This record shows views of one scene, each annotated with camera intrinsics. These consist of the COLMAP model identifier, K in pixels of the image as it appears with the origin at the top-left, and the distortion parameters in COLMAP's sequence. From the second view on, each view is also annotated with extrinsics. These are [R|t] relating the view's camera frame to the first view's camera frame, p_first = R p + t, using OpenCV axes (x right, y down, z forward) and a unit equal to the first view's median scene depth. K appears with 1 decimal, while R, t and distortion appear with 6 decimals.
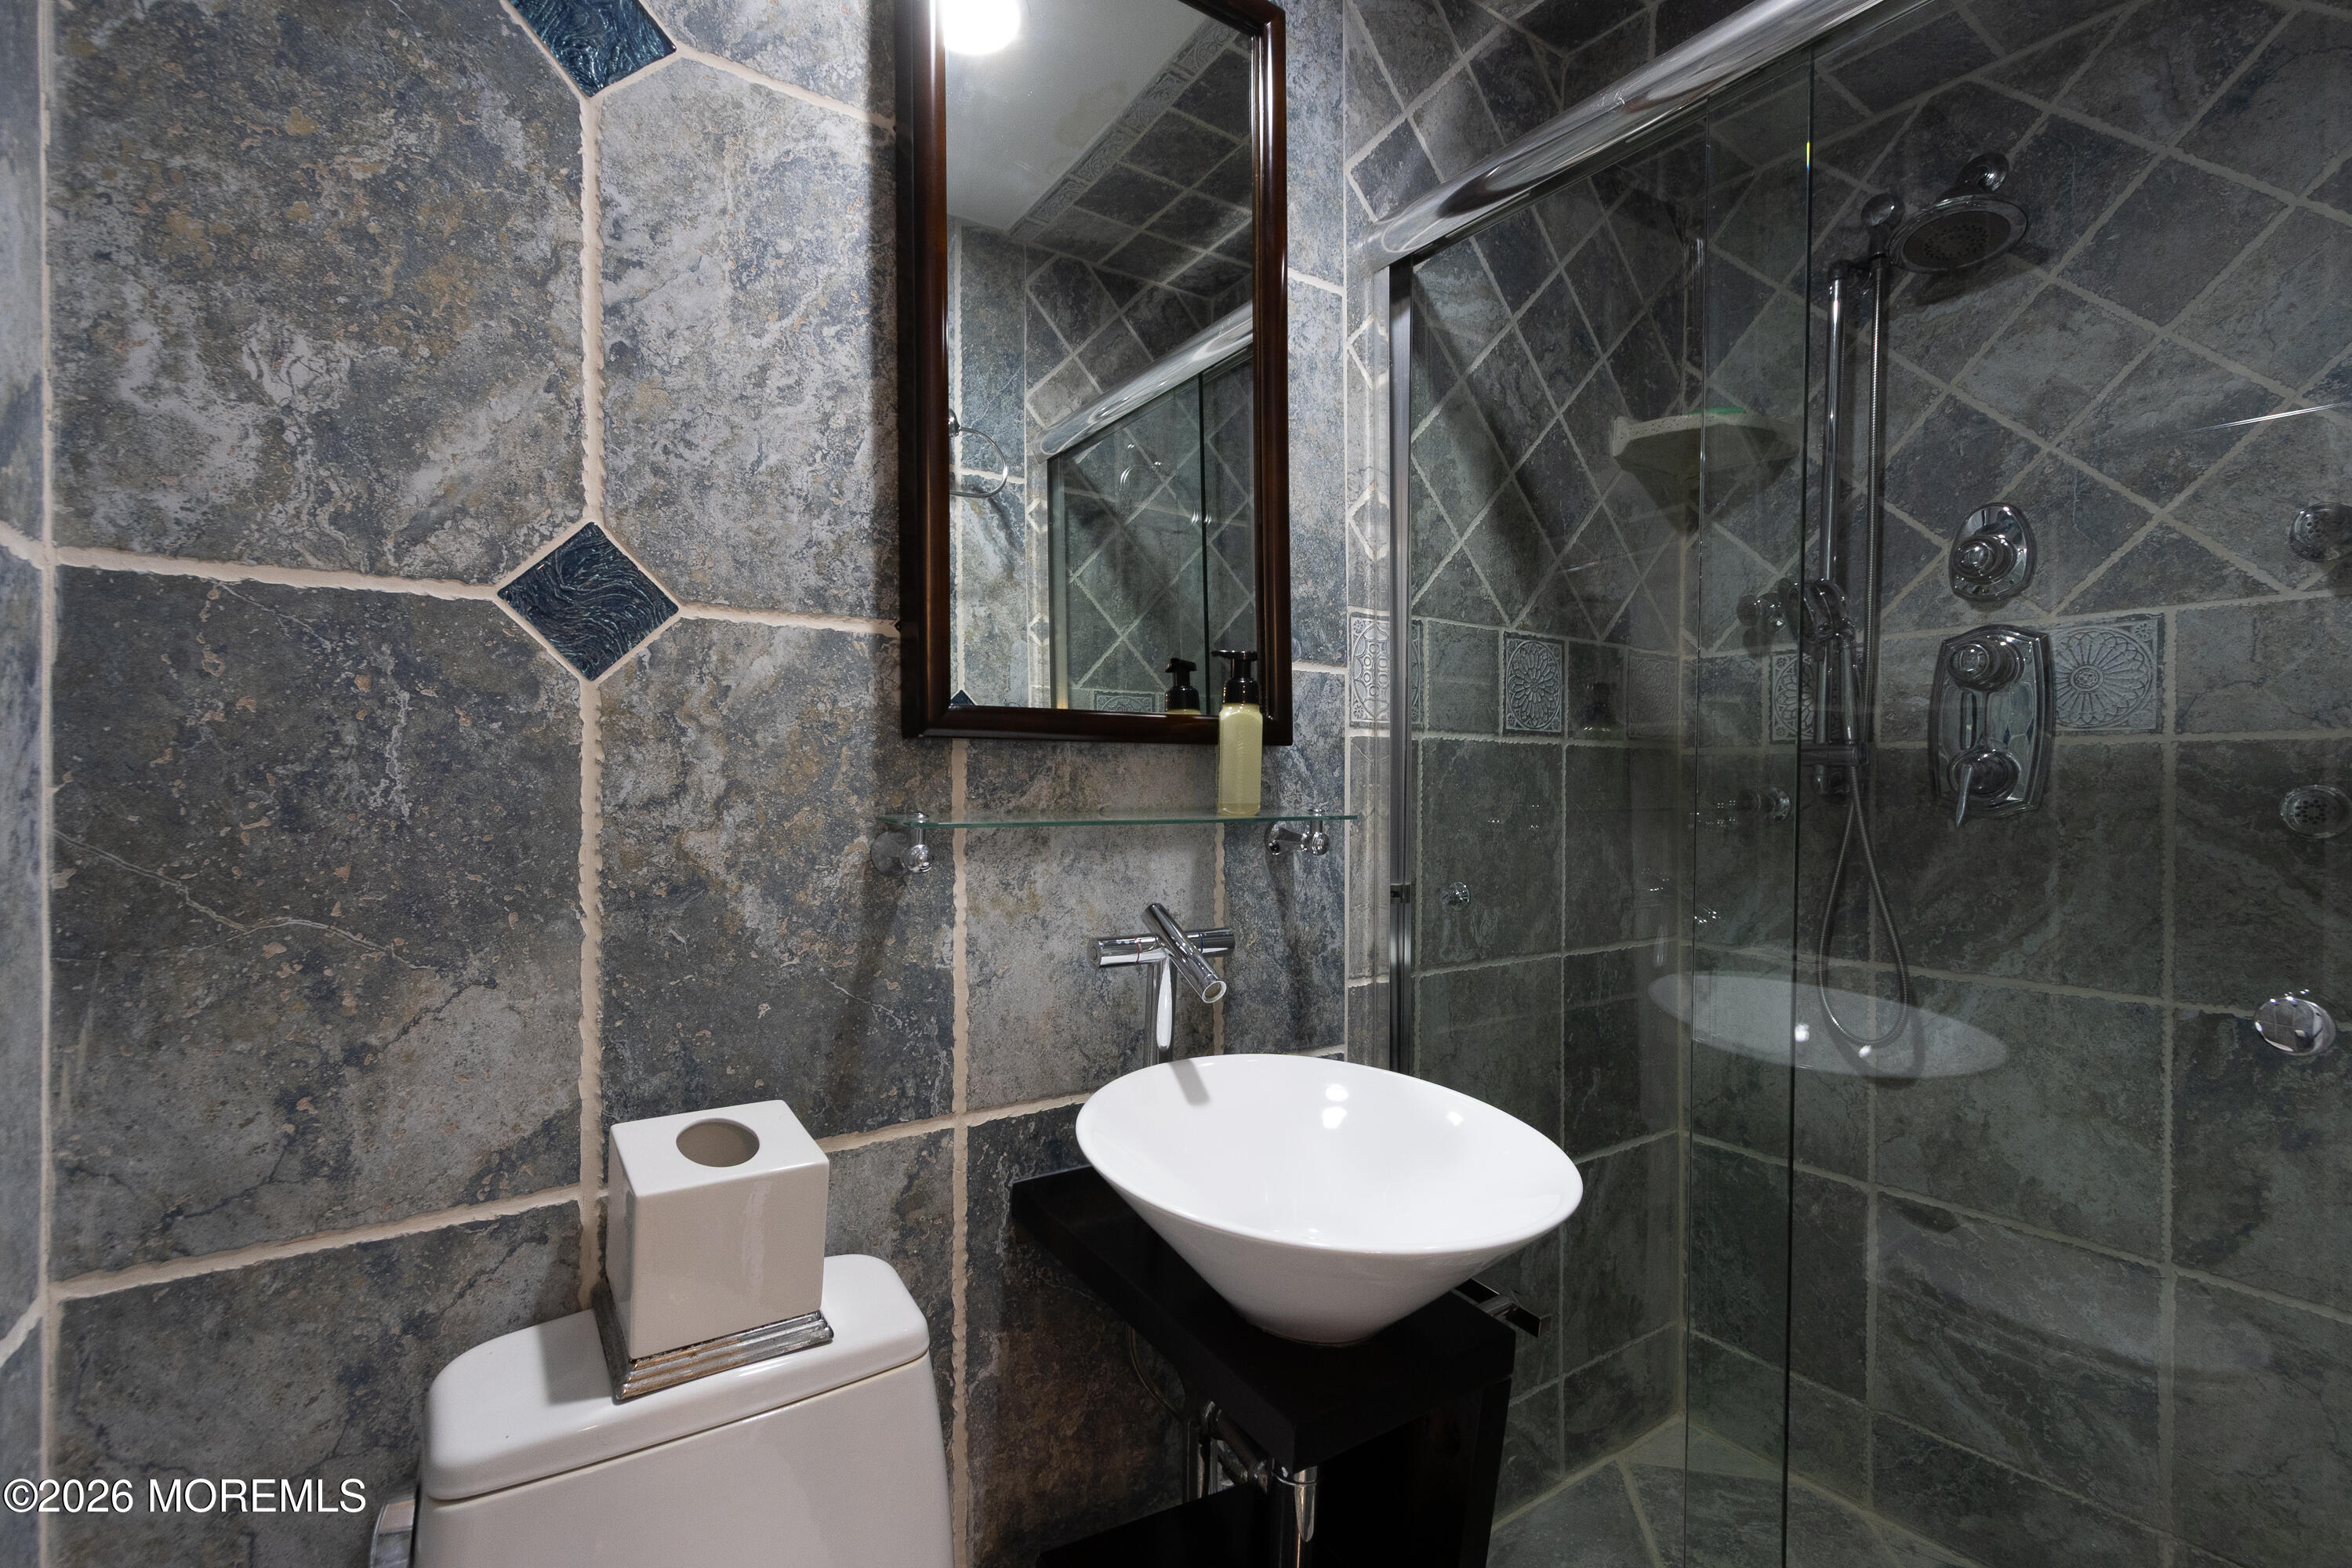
lens RADIAL K [[1040.7, 0, 1169.0], [0, 1040.7, 792.3], [0, 0, 1]] dist [0.003278, -0.000742]
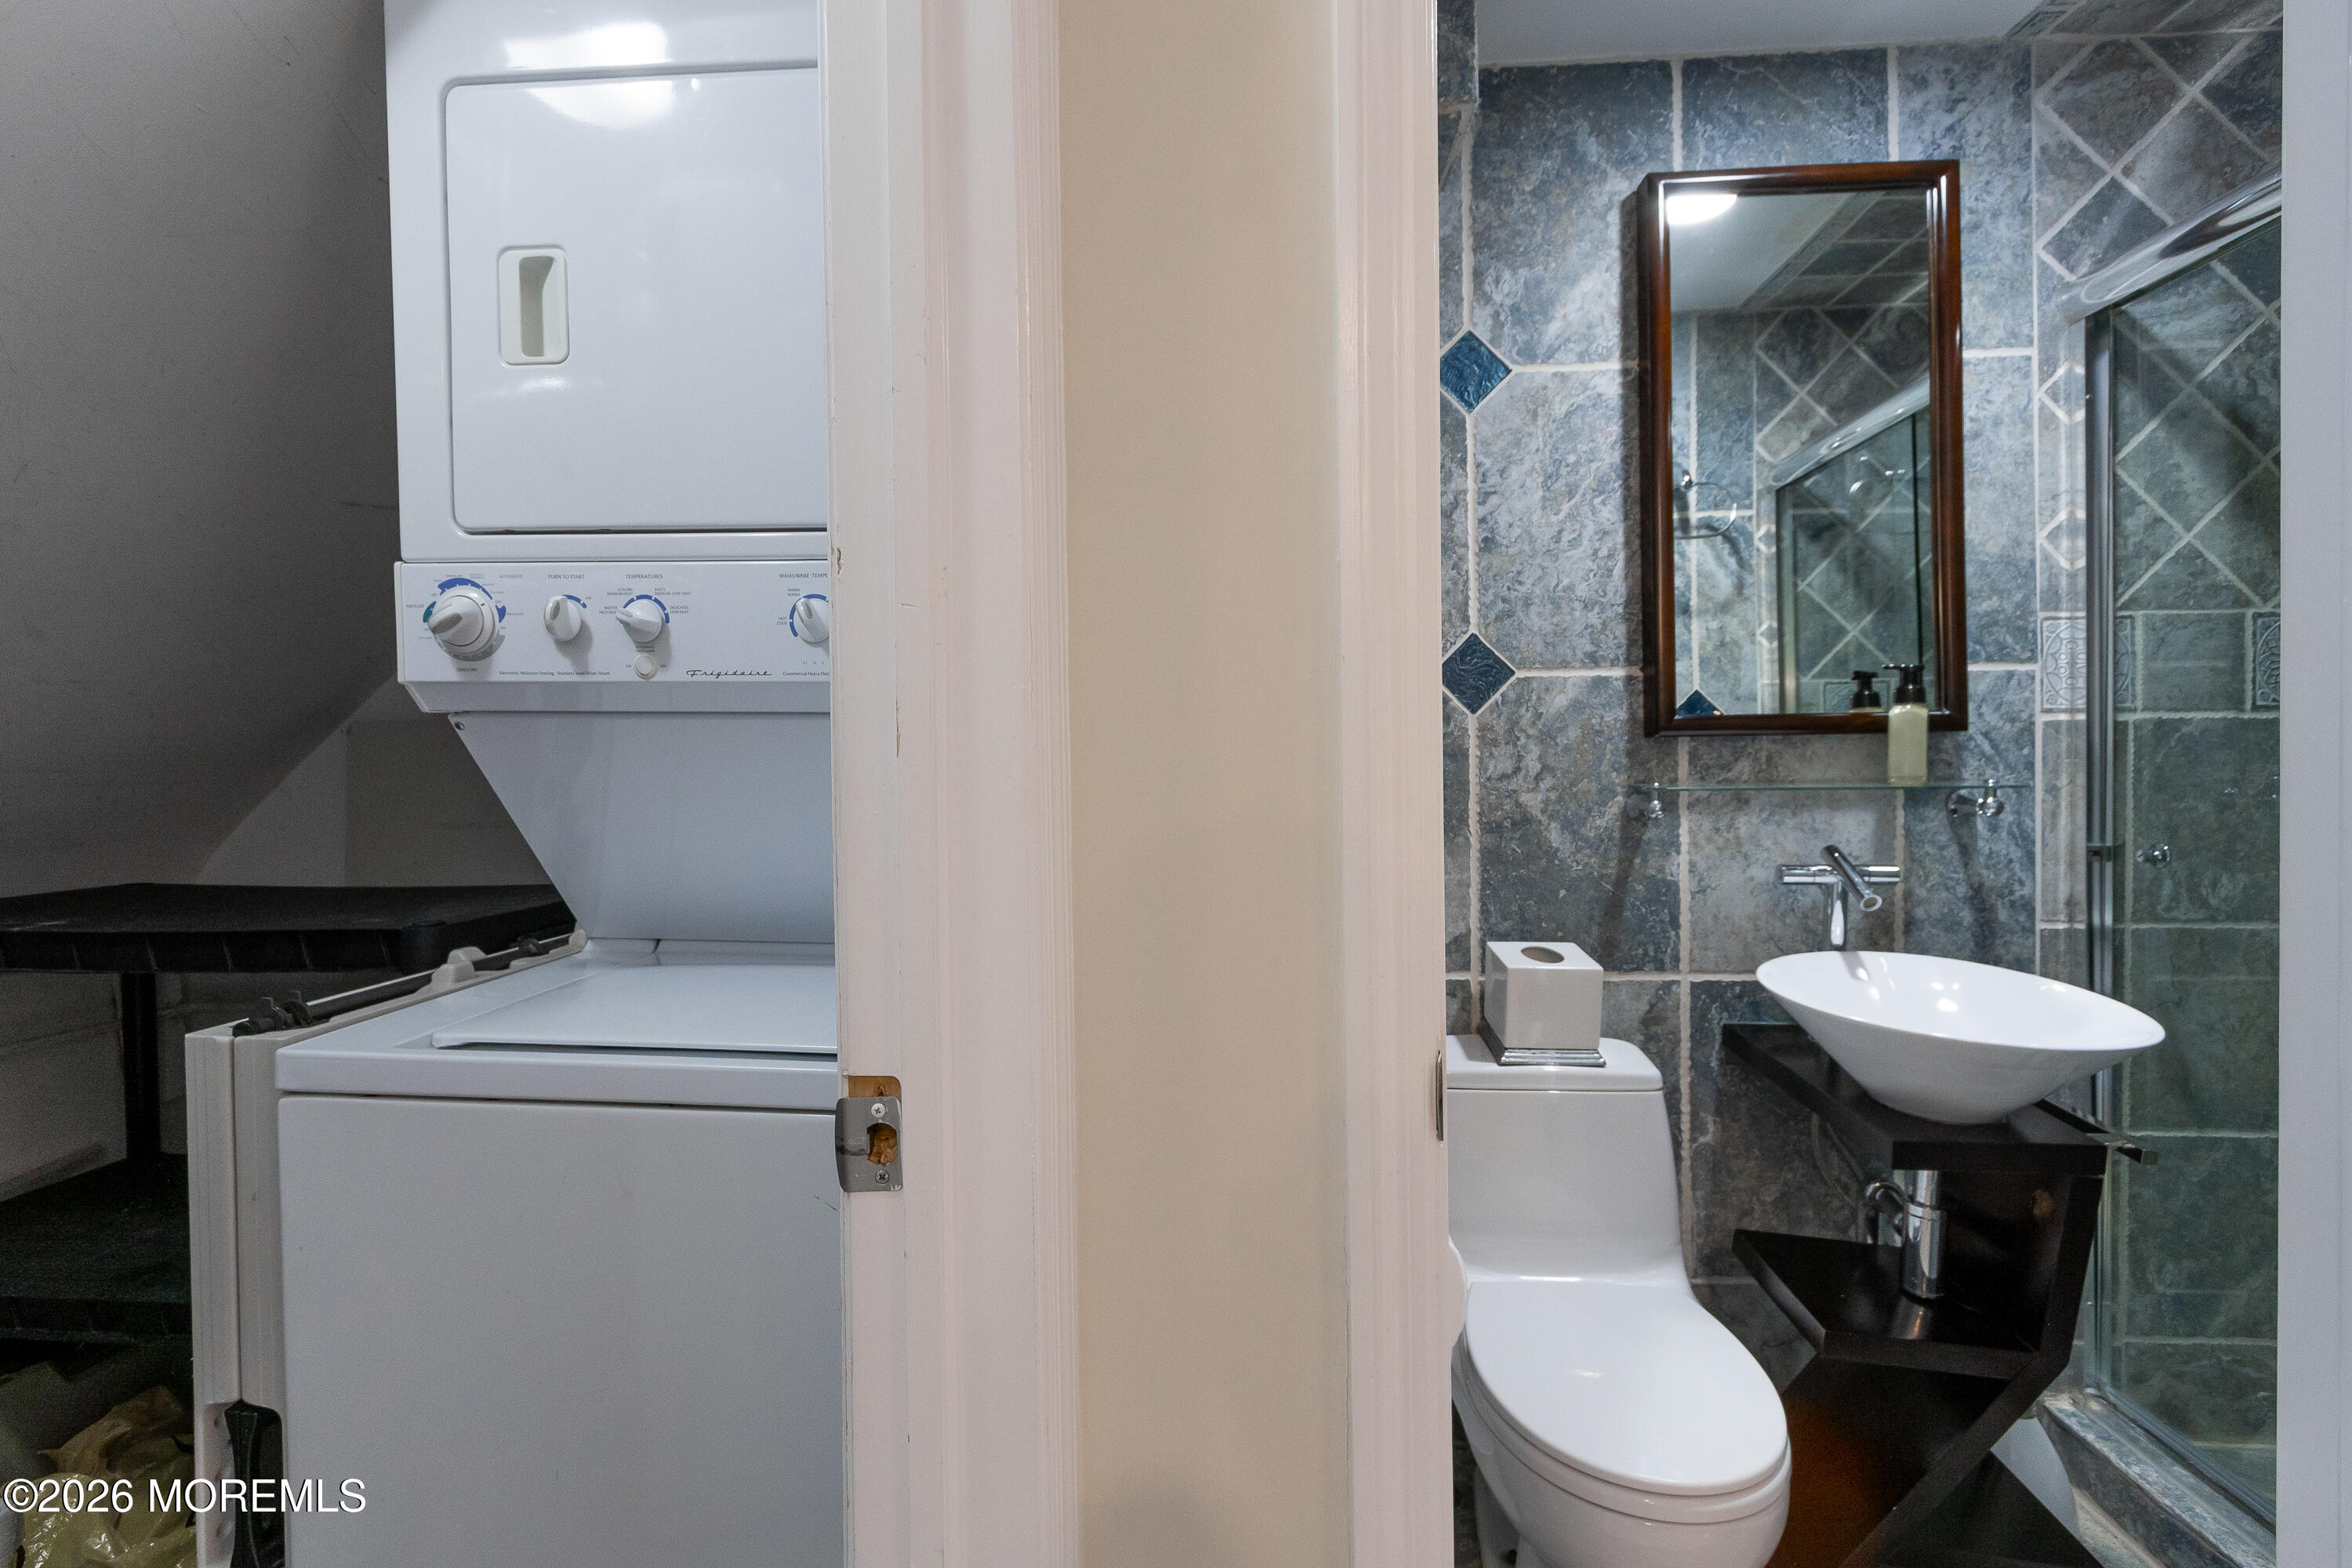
lens RADIAL K [[1040.7, 0, 1169.8], [0, 1040.7, 781.5], [0, 0, 1]] dist [0.003278, -0.000742]
pose [[0.774955, -0.003420, -0.632007, 0.175148], [0.008769, 0.999947, 0.005342, 0.002088], [0.631955, -0.009682, 0.774945, -0.649754]]
